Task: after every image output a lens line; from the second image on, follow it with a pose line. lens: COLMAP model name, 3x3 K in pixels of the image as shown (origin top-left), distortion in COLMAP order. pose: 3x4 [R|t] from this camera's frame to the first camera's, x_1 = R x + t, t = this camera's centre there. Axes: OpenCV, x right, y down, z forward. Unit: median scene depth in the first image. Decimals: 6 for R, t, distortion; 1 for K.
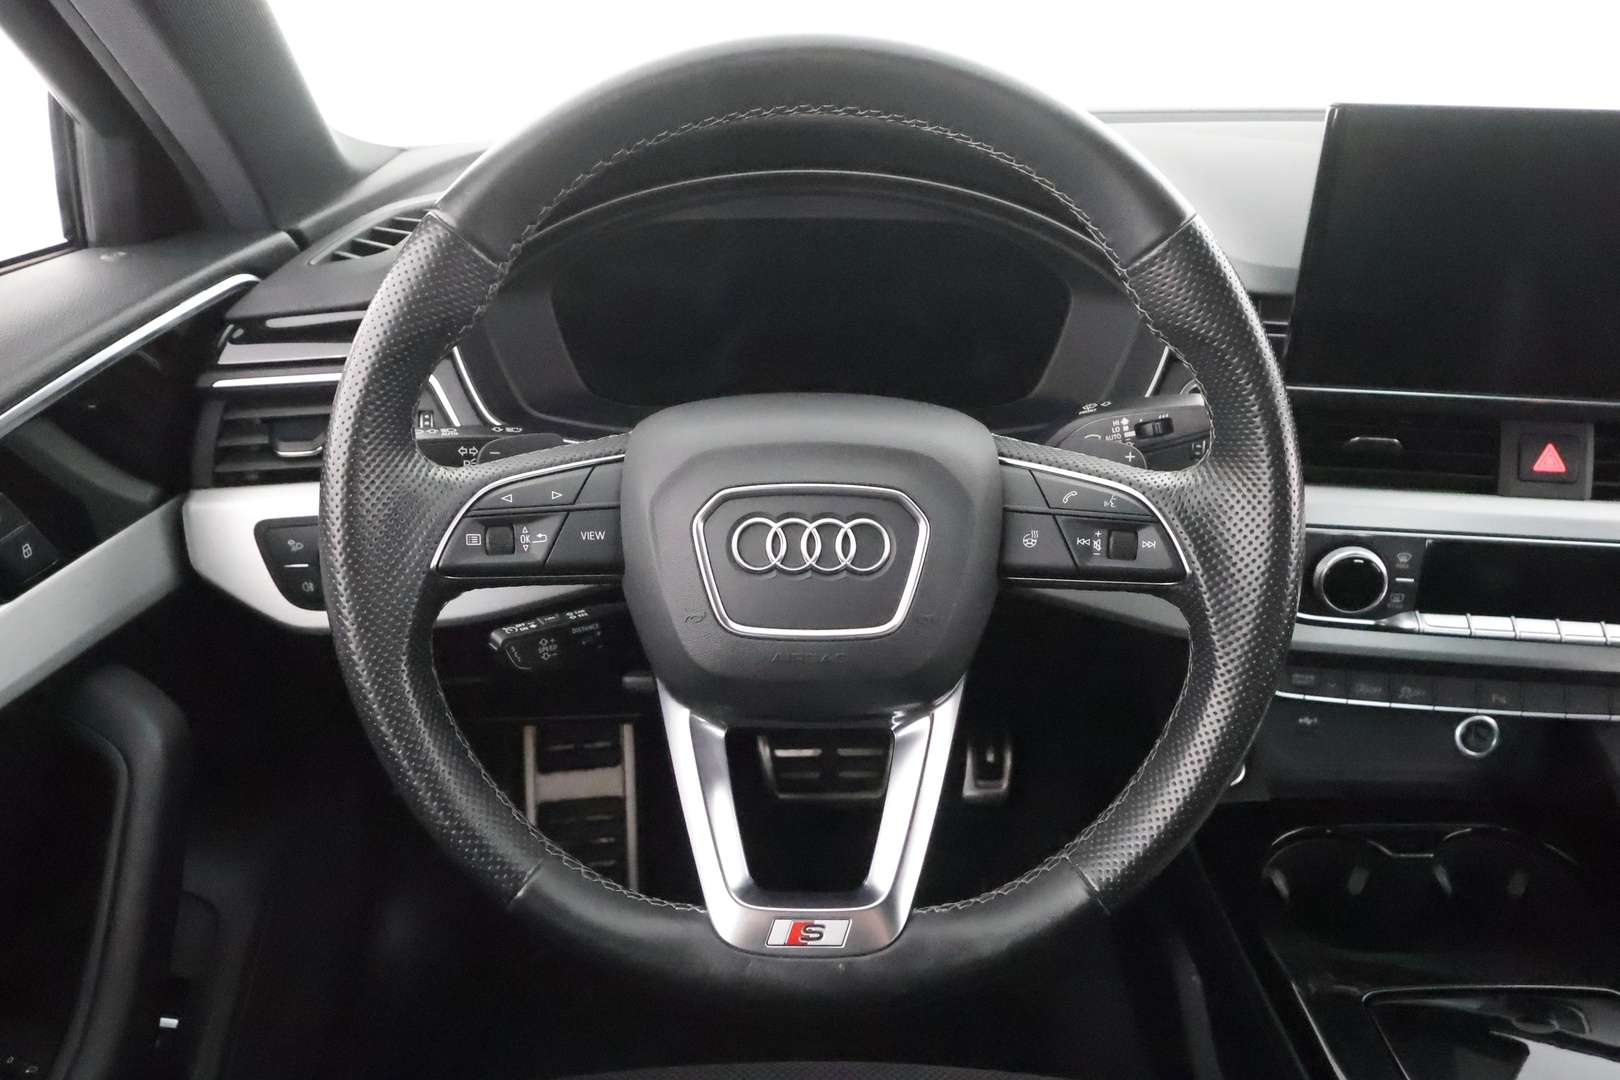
lens RADIAL K [[1212.8, 0, 814.2], [0, 1212.8, 543.4], [0, 0, 1]] dist [0.006750, -0.010820]
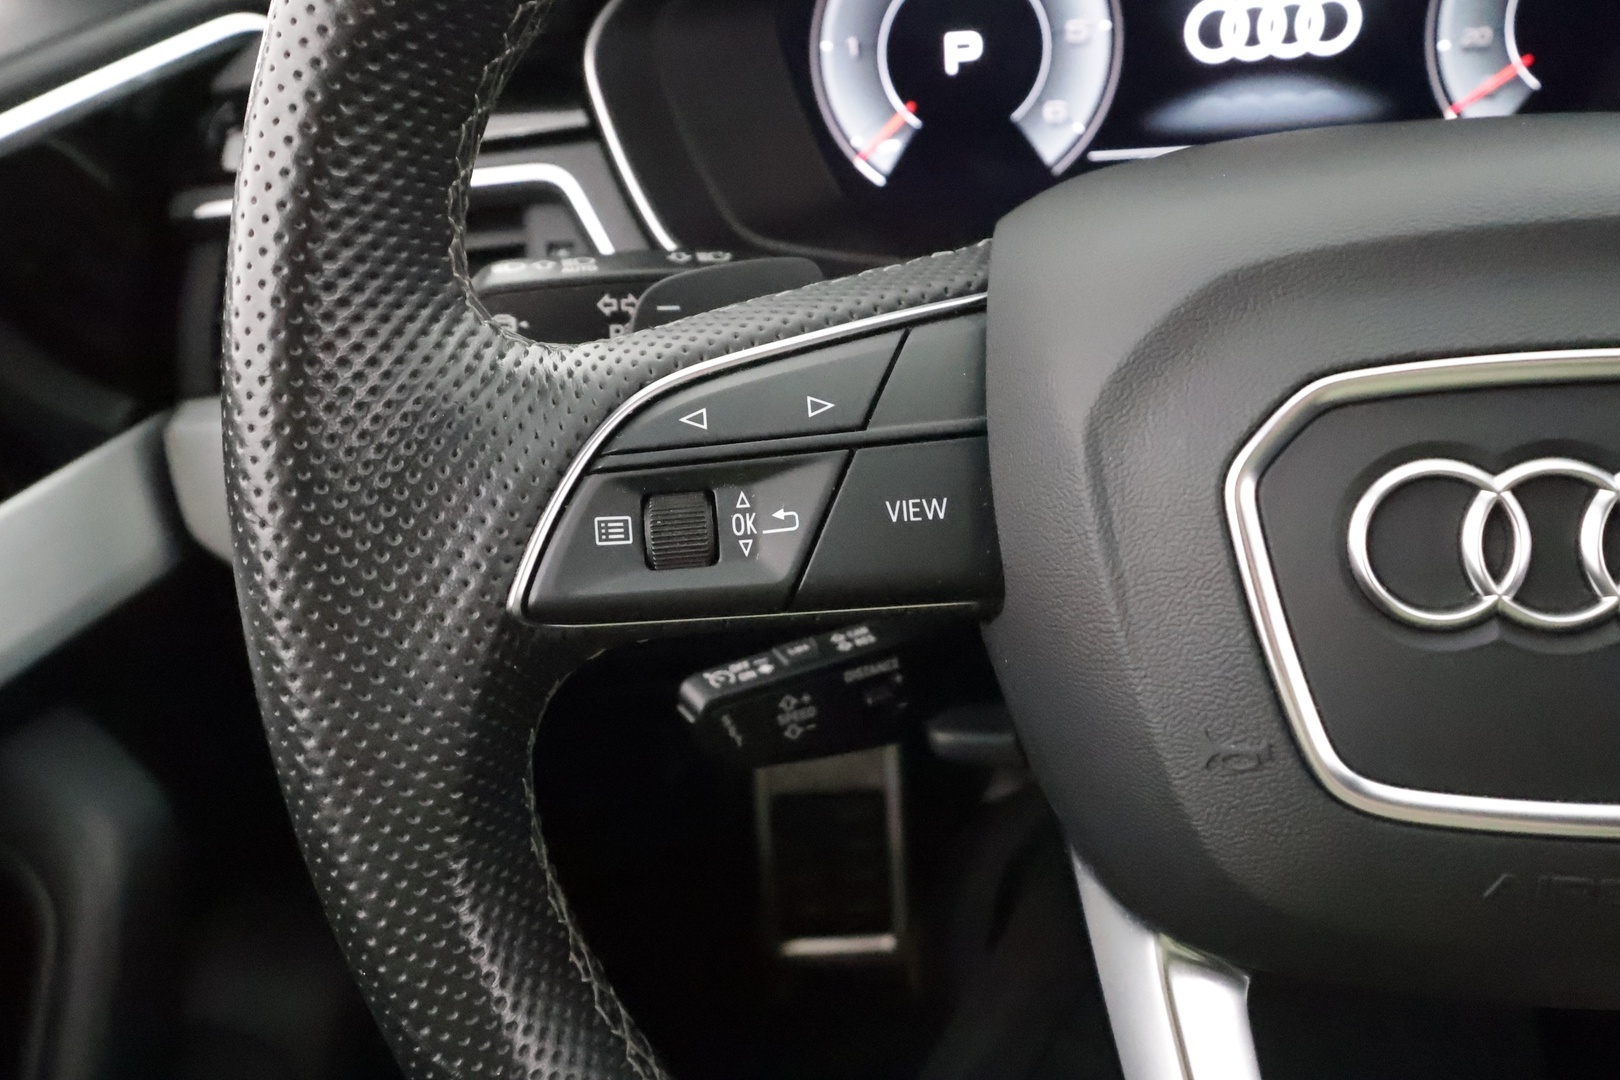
lens RADIAL K [[1269.3, 0, 812.8], [0, 1269.3, 510.5], [0, 0, 1]] dist [0.002441, 0.007543]
pose [[0.983638, -0.016001, -0.179445, -0.142088], [0.030228, 0.996586, 0.076831, -0.037537], [0.177603, -0.080999, 0.980763, 0.599258]]
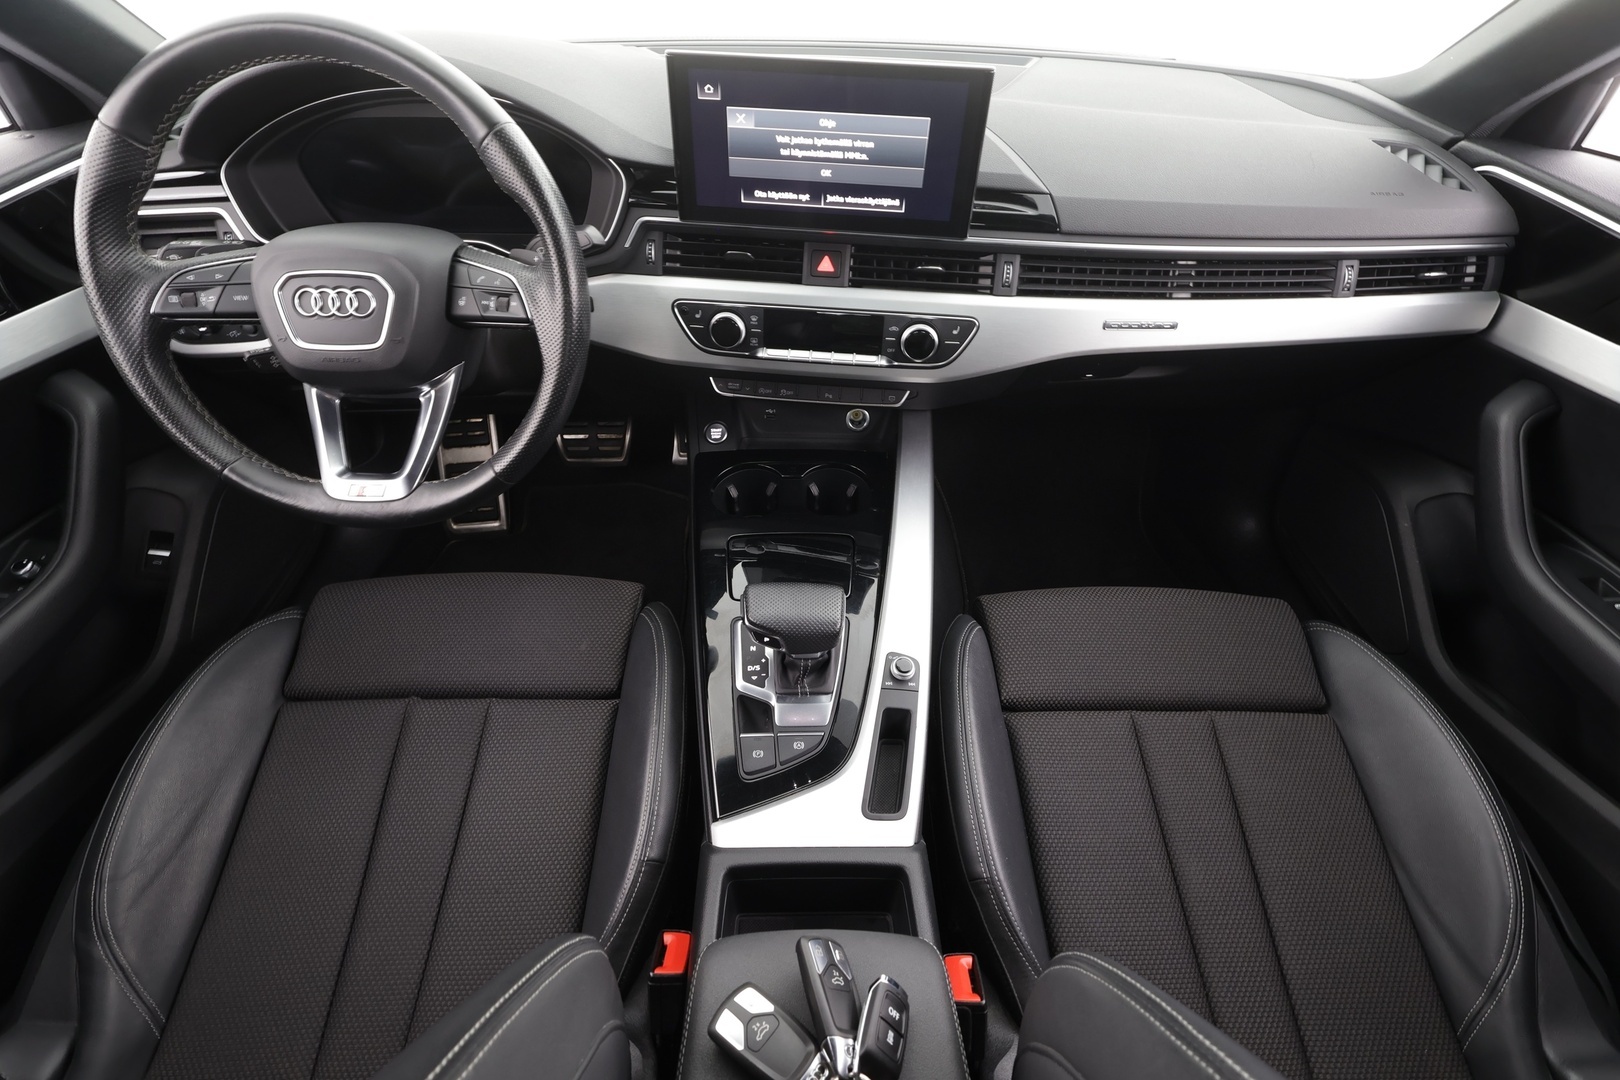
lens RADIAL K [[751.3, 0, 815.6], [0, 751.3, 545.8], [0, 0, 1]] dist [-0.003873, 0.001052]
pose [[0.999697, 0.000484, 0.024623, 0.728495], [-0.007244, 0.961350, 0.275233, 0.039069], [-0.023538, -0.275328, 0.961062, -0.318109]]
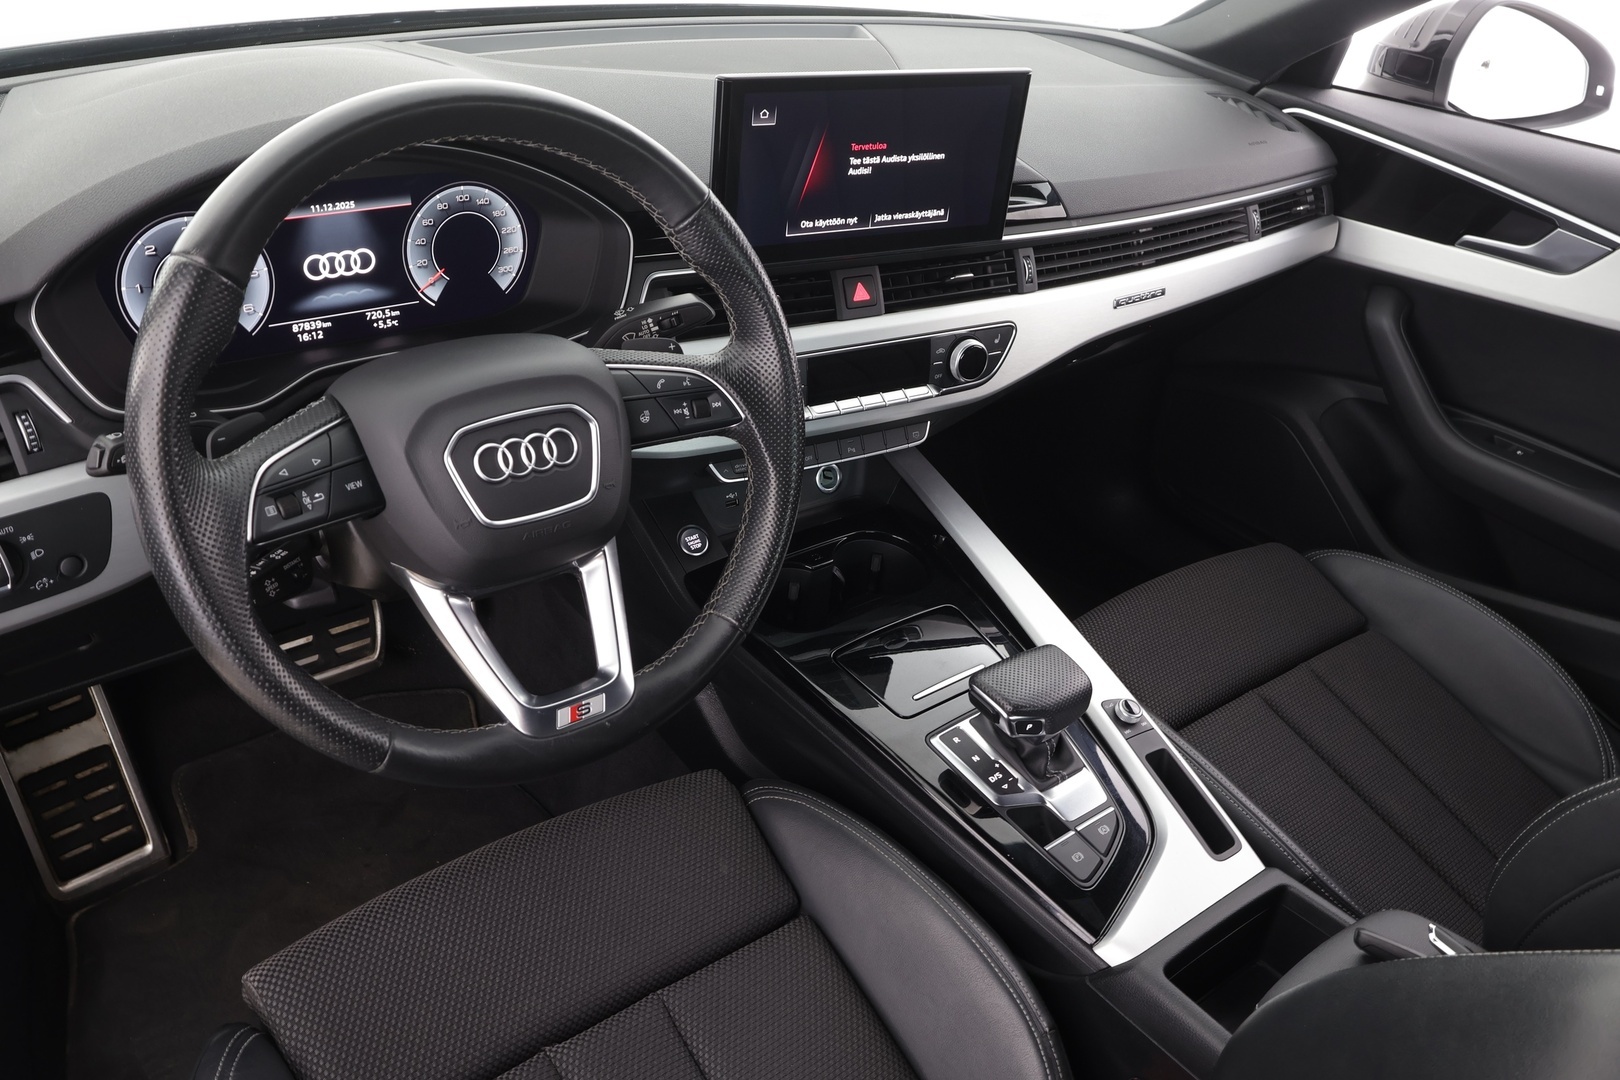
lens RADIAL K [[1269.3, 0, 812.8], [0, 1269.3, 544.8], [0, 0, 1]] dist [0.002441, 0.007543]
pose [[0.787097, -0.266167, 0.556447, -0.564813], [0.179635, 0.961918, 0.206023, -0.136118], [-0.590092, -0.062203, 0.804936, -0.382740]]
